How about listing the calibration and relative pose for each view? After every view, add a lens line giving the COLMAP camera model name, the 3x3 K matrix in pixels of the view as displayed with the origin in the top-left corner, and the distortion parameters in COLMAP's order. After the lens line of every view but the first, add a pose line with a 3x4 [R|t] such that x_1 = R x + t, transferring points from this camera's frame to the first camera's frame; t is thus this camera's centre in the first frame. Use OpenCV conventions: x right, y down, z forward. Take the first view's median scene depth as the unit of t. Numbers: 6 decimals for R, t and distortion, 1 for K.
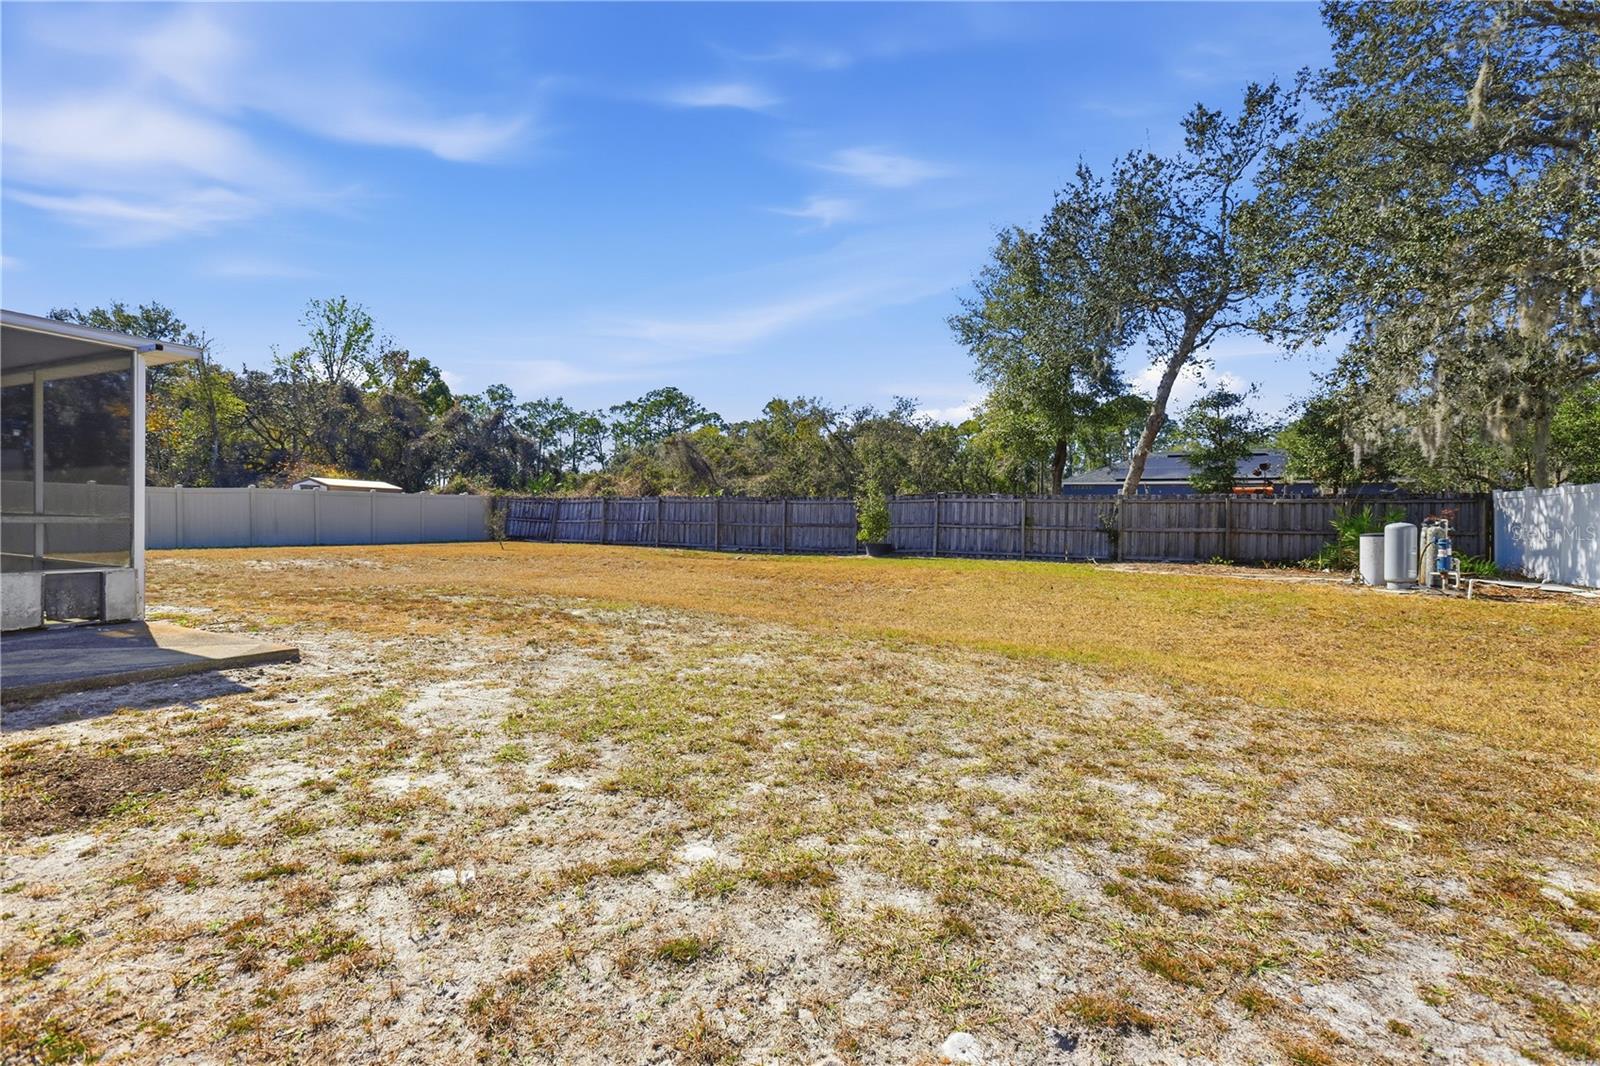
lens RADIAL K [[719.9, 0, 794.5], [0, 719.9, 523.1], [0, 0, 1]] dist [-0.002295, 0.000092]
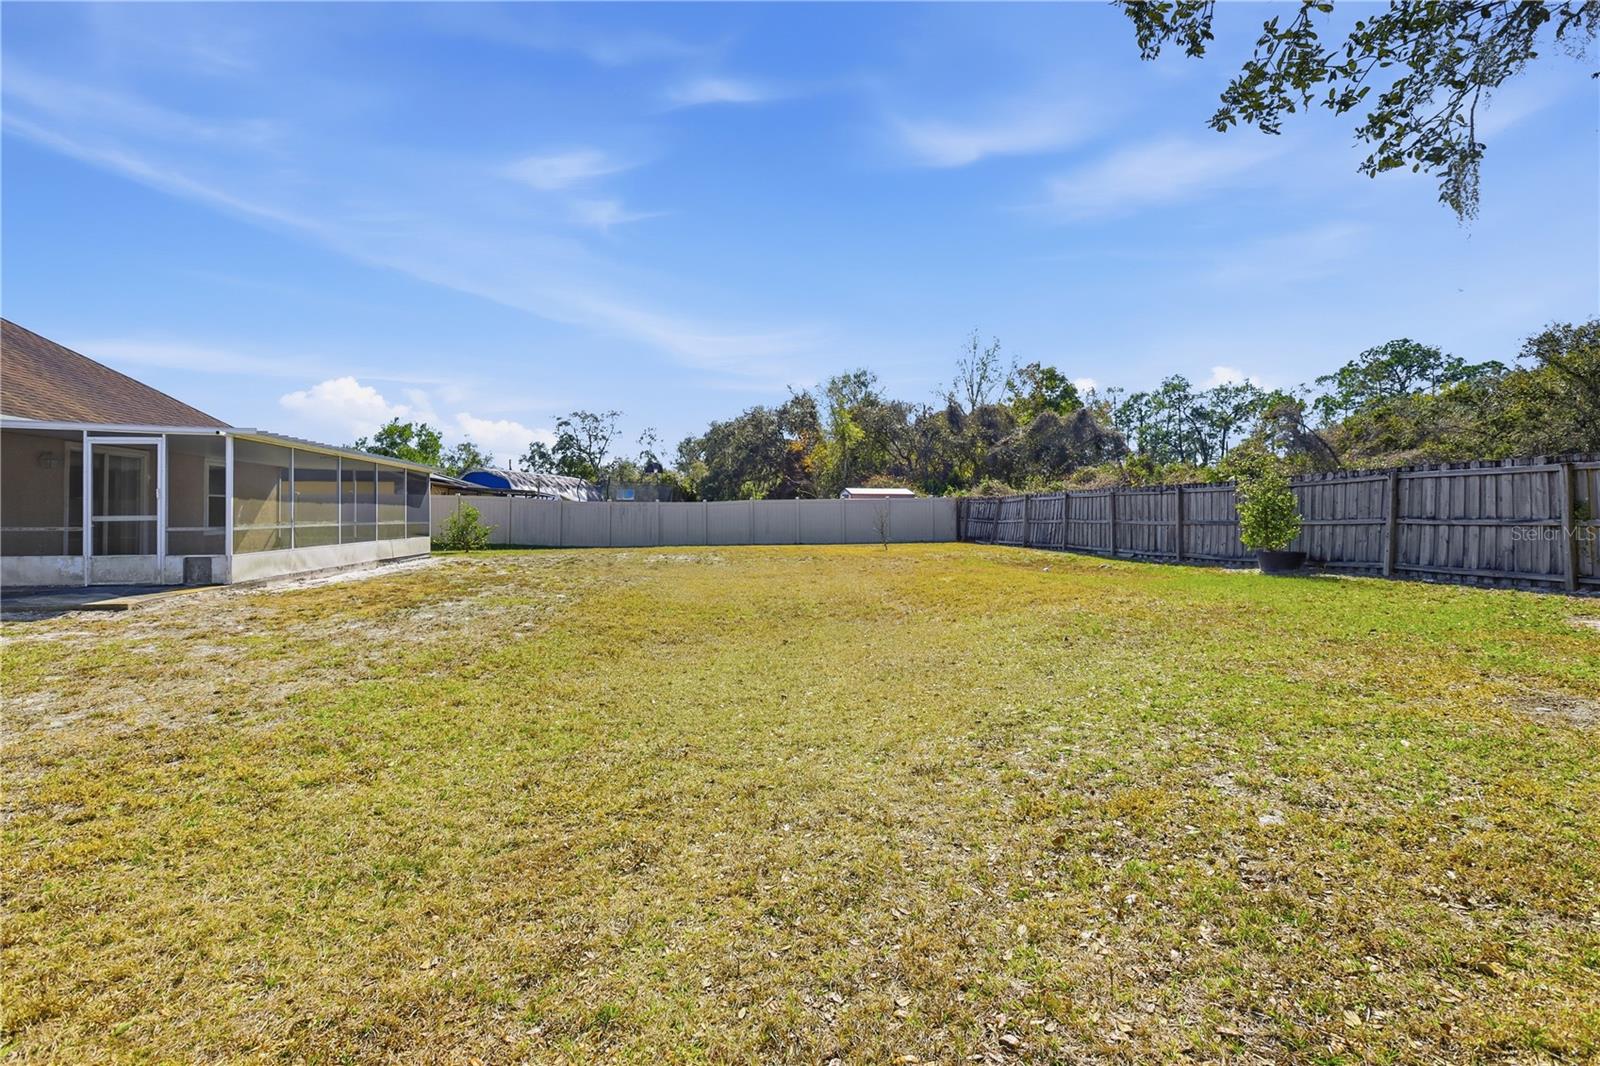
lens RADIAL K [[719.9, 0, 794.5], [0, 719.9, 523.1], [0, 0, 1]] dist [-0.002295, 0.000092]
pose [[0.587519, -0.012417, -0.809115, 0.291326], [0.012282, 0.999904, -0.006426, 0.001953], [0.809117, -0.006162, 0.587615, 0.227900]]
